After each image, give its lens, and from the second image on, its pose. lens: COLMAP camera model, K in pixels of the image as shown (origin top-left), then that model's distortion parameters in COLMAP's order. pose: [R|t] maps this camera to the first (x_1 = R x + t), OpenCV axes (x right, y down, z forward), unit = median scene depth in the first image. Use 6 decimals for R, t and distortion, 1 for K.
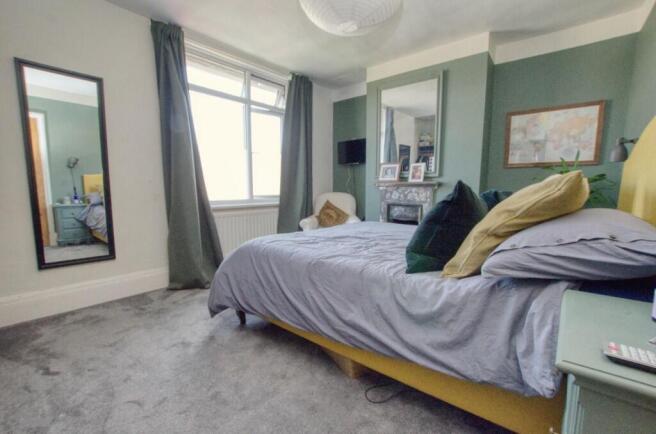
lens RADIAL K [[287.2, 0, 330.2], [0, 287.2, 218.7], [0, 0, 1]] dist [-0.022601, 0.000434]
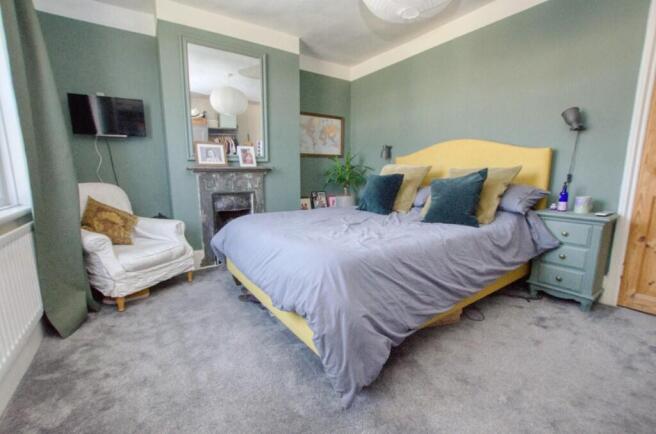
lens RADIAL K [[287.2, 0, 330.6], [0, 287.2, 219.0], [0, 0, 1]] dist [-0.022601, 0.000434]
pose [[0.263404, -0.154325, 0.952262, -0.541773], [0.108957, 0.985564, 0.129583, -0.055269], [-0.958513, 0.069623, 0.276416, 0.516612]]
